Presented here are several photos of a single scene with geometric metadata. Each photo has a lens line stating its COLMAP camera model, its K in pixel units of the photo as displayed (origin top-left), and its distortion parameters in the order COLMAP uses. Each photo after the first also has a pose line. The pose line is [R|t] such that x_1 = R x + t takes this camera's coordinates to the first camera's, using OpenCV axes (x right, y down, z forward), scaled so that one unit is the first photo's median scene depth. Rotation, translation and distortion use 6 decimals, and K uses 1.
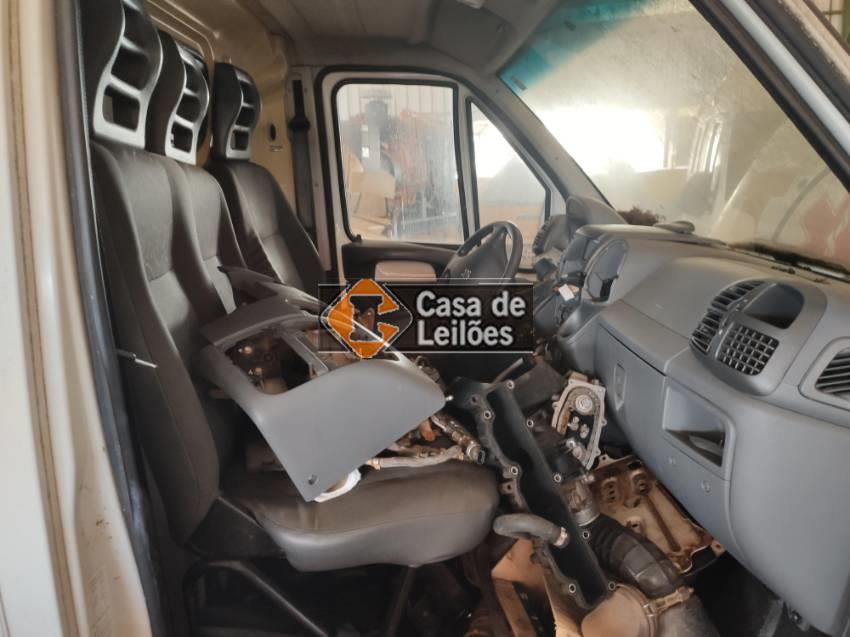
lens RADIAL K [[658.6, 0, 425.0], [0, 658.6, 318.2], [0, 0, 1]] dist [-0.012195, 0.002517]
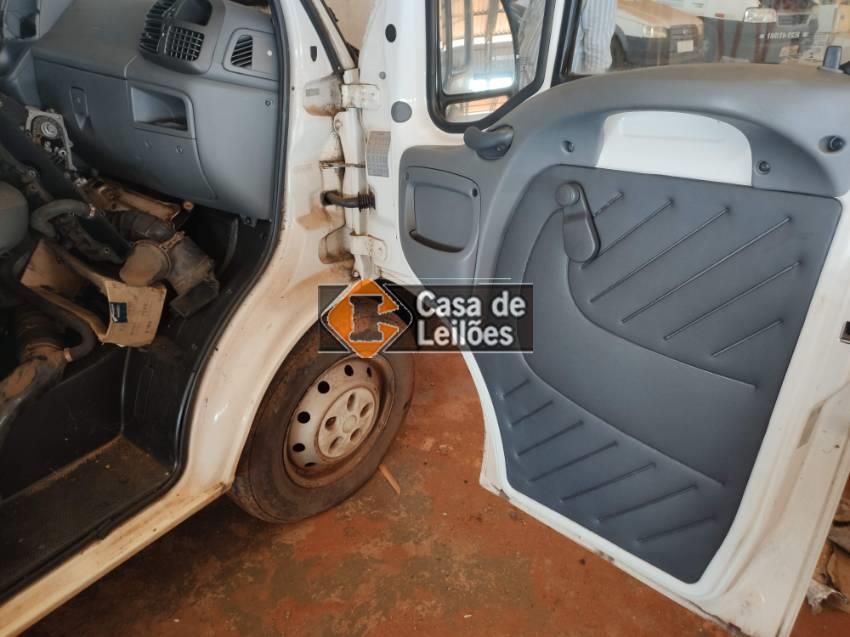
lens RADIAL K [[658.6, 0, 424.7], [0, 658.6, 317.8], [0, 0, 1]] dist [-0.012195, 0.002517]
pose [[0.606243, -0.350198, 0.714024, -0.389688], [0.115595, 0.927096, 0.356554, 0.134997], [-0.786833, -0.133621, 0.602527, -0.338096]]
